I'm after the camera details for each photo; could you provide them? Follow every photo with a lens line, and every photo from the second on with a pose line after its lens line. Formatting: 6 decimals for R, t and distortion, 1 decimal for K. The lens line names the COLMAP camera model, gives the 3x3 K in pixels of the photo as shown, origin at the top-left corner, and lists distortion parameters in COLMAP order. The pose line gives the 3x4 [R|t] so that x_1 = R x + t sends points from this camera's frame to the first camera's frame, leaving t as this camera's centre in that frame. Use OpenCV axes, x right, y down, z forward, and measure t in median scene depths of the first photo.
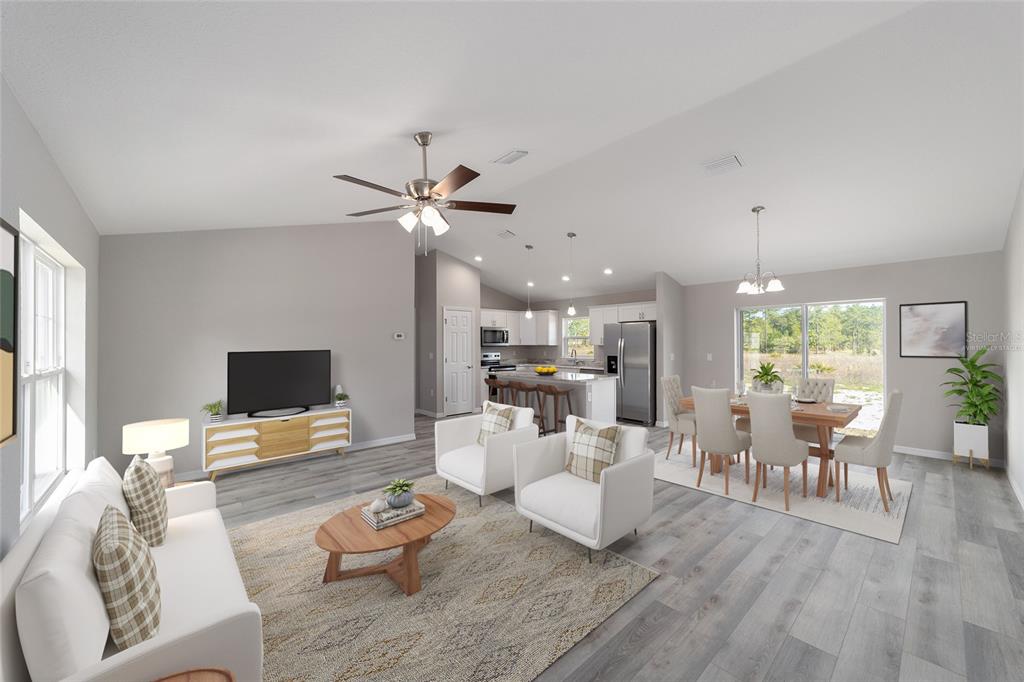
lens RADIAL K [[392.9, 0, 509.1], [0, 392.9, 342.3], [0, 0, 1]] dist [-0.017513, 0.009357]
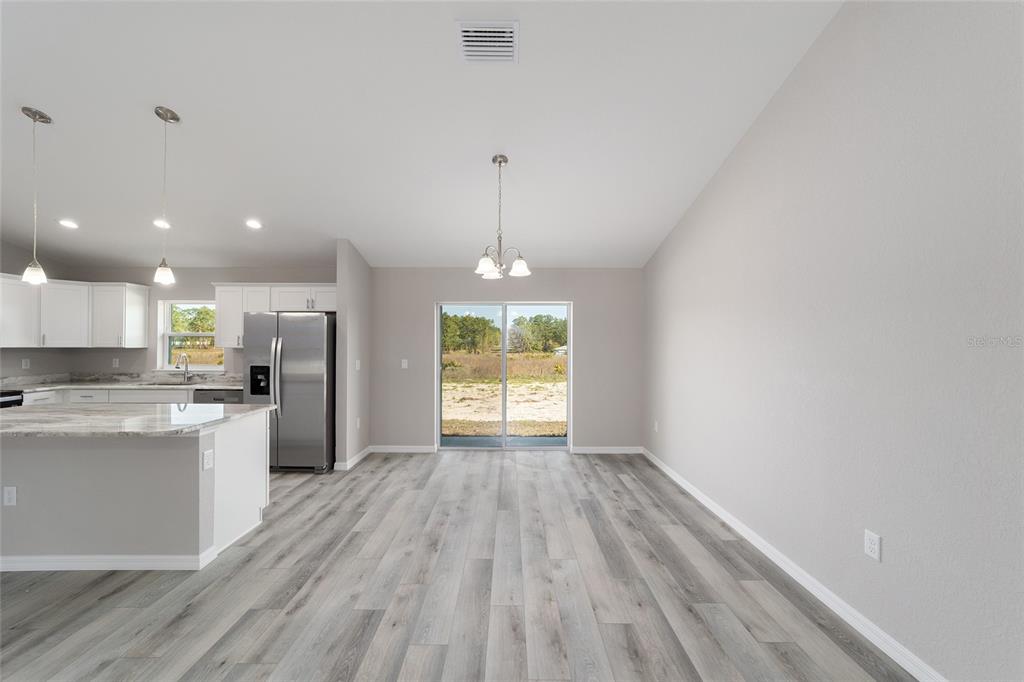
lens RADIAL K [[392.9, 0, 509.1], [0, 392.9, 342.3], [0, 0, 1]] dist [-0.017513, 0.009357]
pose [[0.669225, 0.009188, 0.743003, 0.079197], [-0.007384, 0.999956, -0.005715, -0.001326], [-0.743023, -0.001662, 0.669264, 0.341360]]
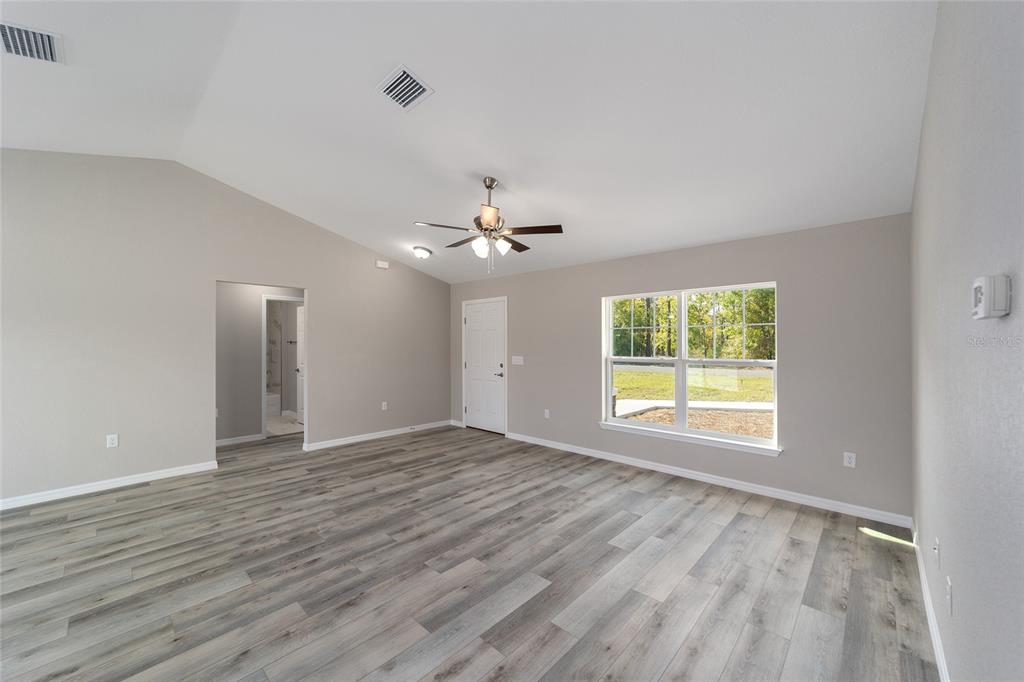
lens RADIAL K [[392.9, 0, 509.1], [0, 392.9, 342.3], [0, 0, 1]] dist [-0.017513, 0.009357]
pose [[-0.996206, 0.003838, -0.086947, -0.071012], [0.004219, 0.999982, -0.004192, 0.000365], [0.086929, -0.004543, -0.996204, 0.968464]]
